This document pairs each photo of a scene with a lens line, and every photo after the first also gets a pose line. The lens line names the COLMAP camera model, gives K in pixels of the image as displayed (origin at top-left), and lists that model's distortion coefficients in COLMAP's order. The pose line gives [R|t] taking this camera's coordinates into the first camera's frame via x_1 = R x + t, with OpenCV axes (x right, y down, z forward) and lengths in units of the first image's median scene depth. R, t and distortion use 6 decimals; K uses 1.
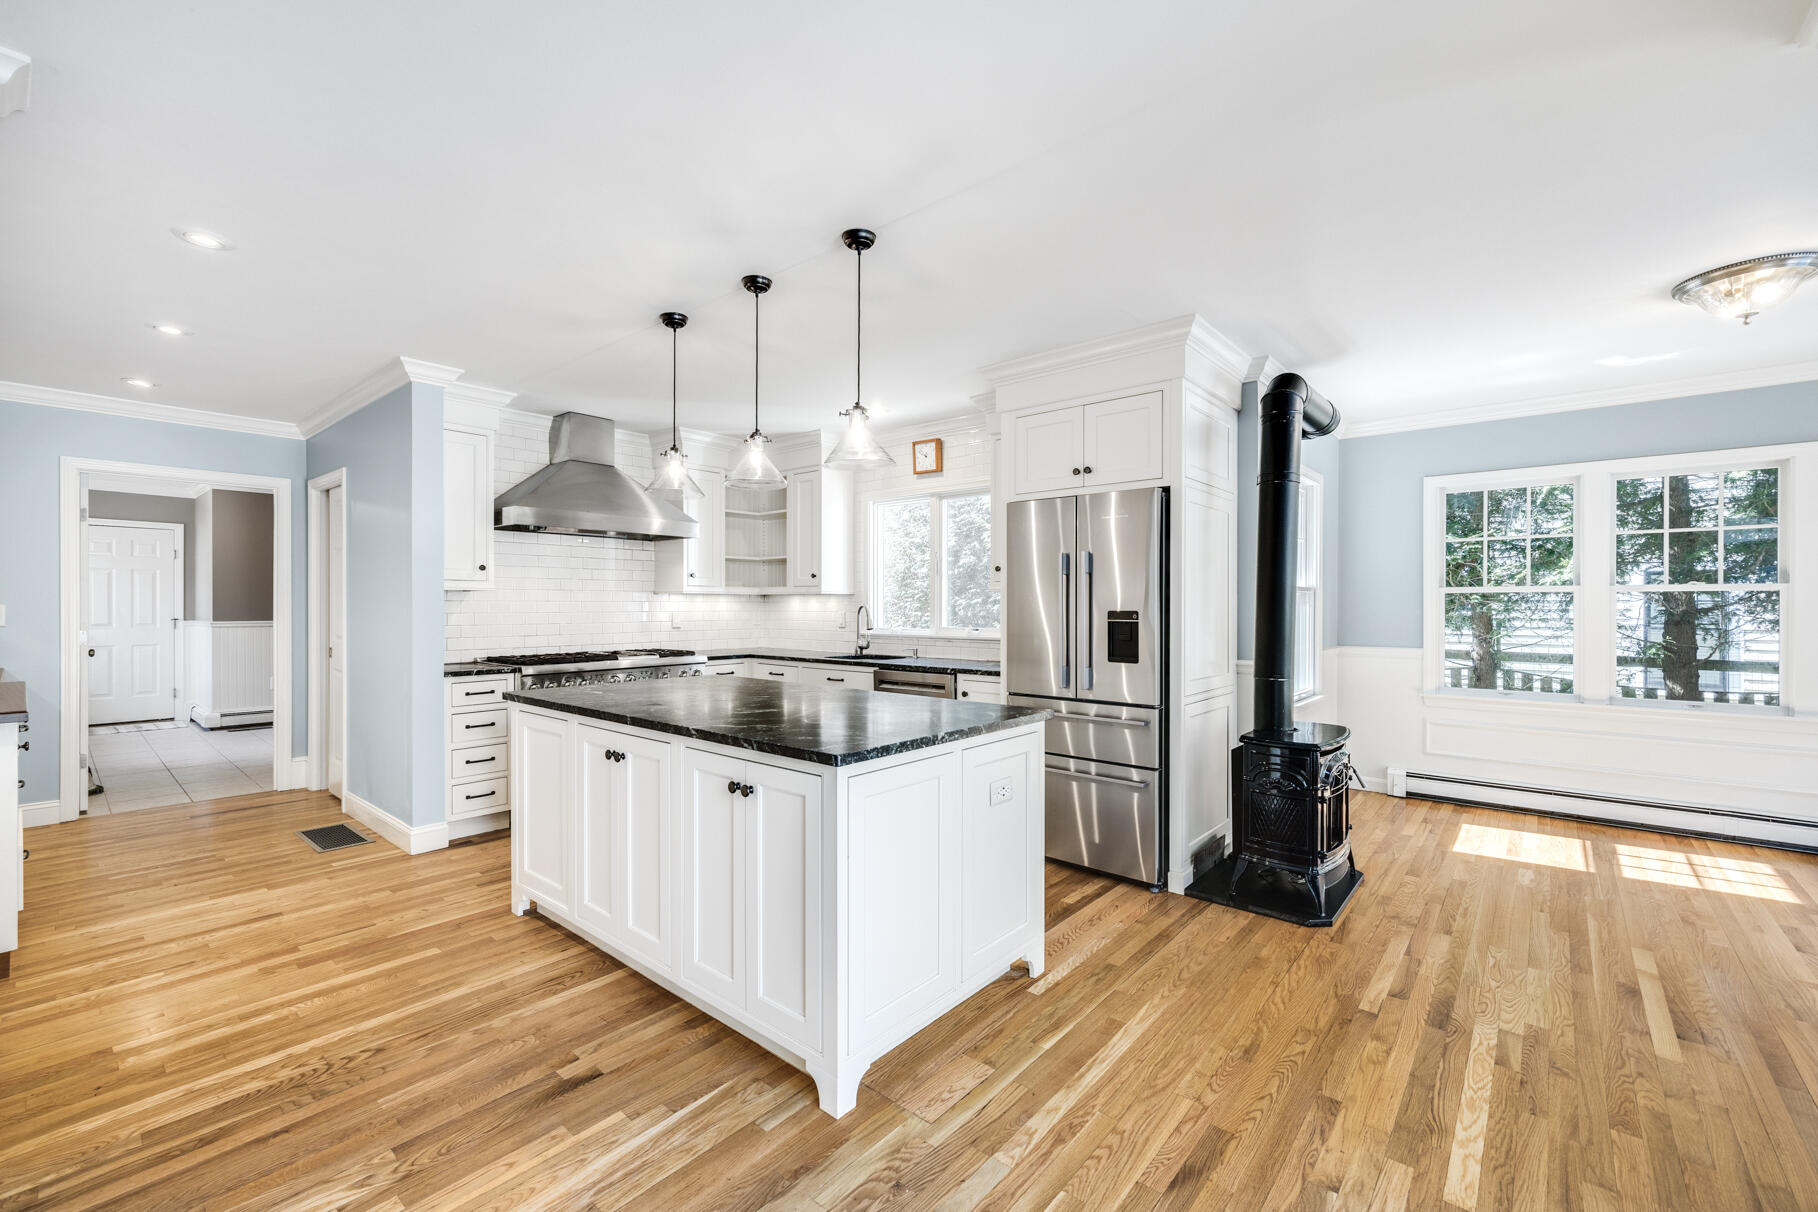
lens RADIAL K [[804.0, 0, 909.9], [0, 804.0, 599.1], [0, 0, 1]] dist [-0.016272, 0.000302]
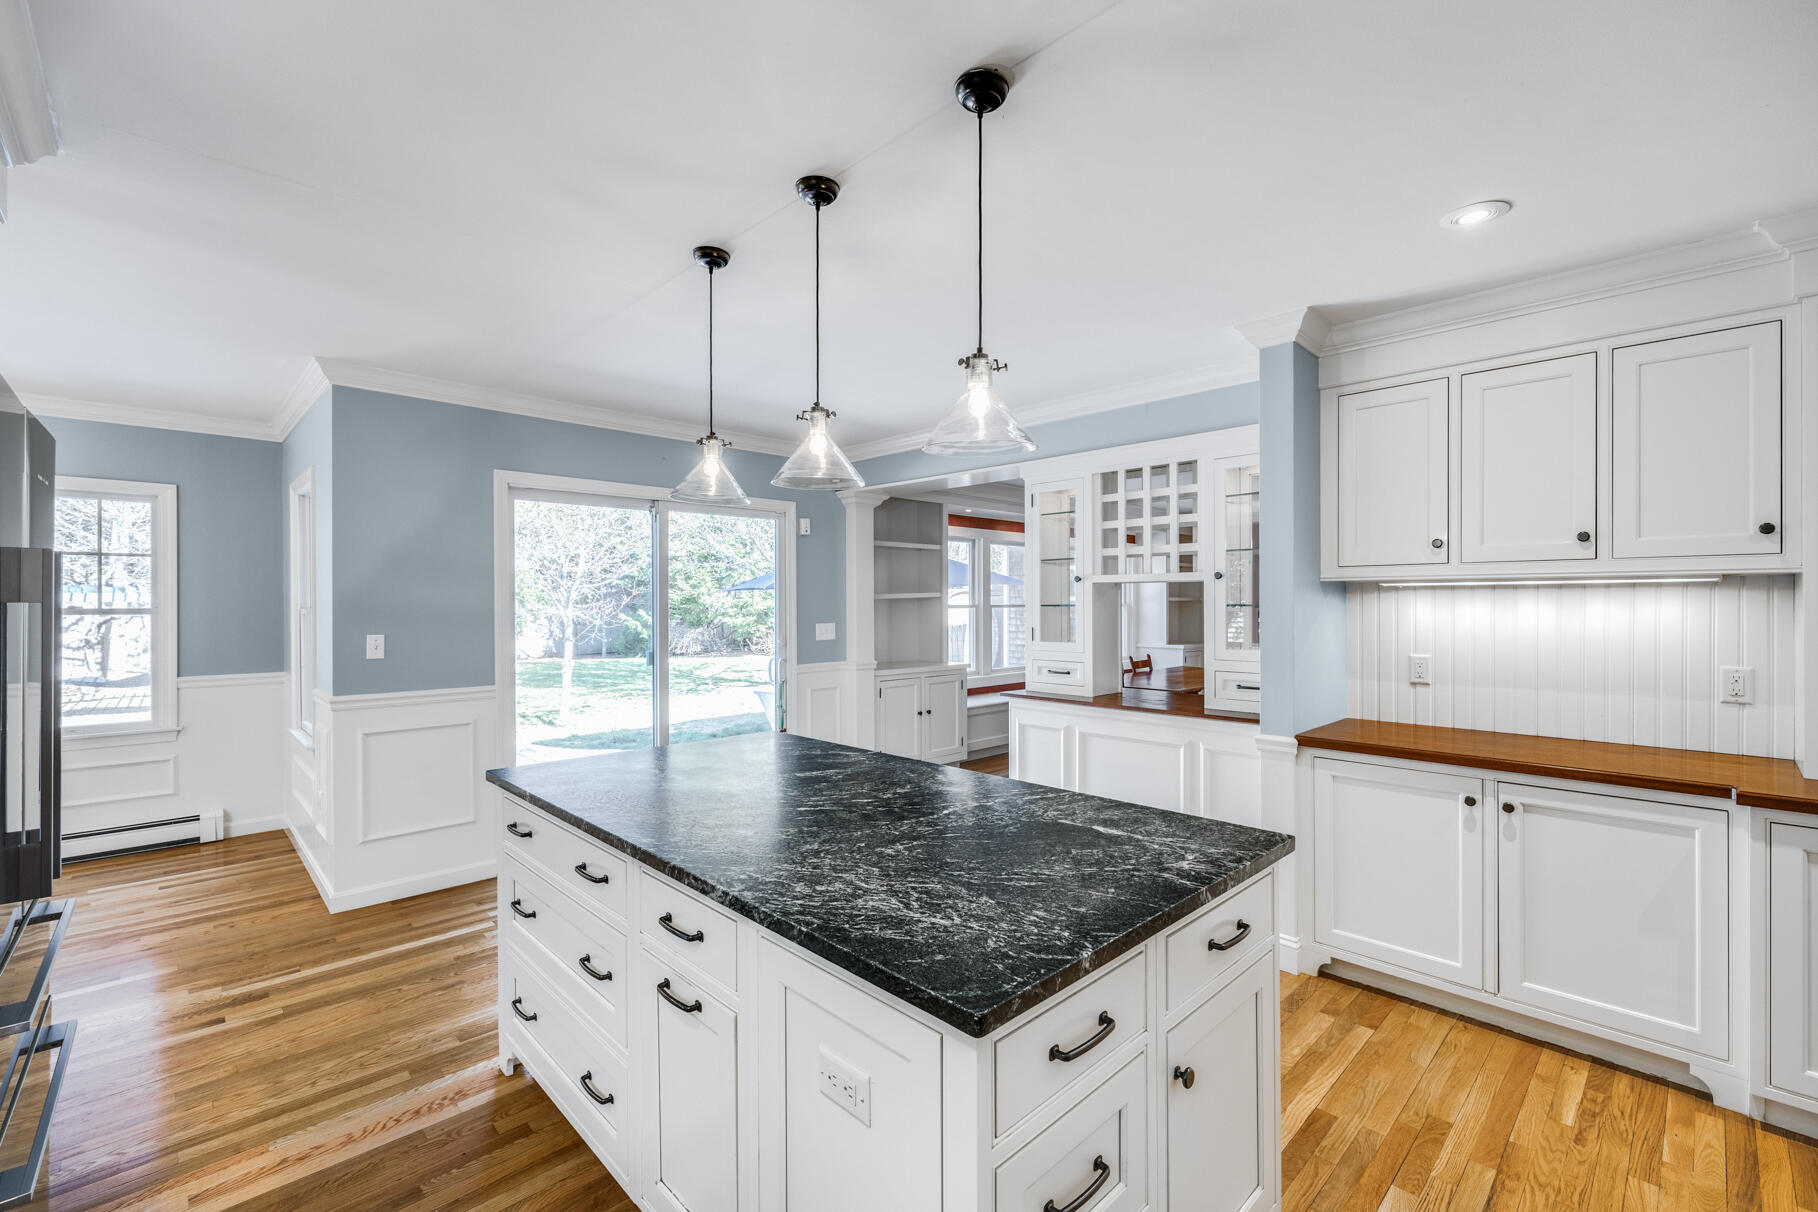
lens RADIAL K [[804.0, 0, 909.9], [0, 804.0, 599.1], [0, 0, 1]] dist [-0.016272, 0.000302]
pose [[-0.993081, -0.001823, 0.117418, -0.369565], [-0.001791, 0.999998, 0.000379, -0.045113], [-0.117419, 0.000166, -0.993082, 1.788905]]
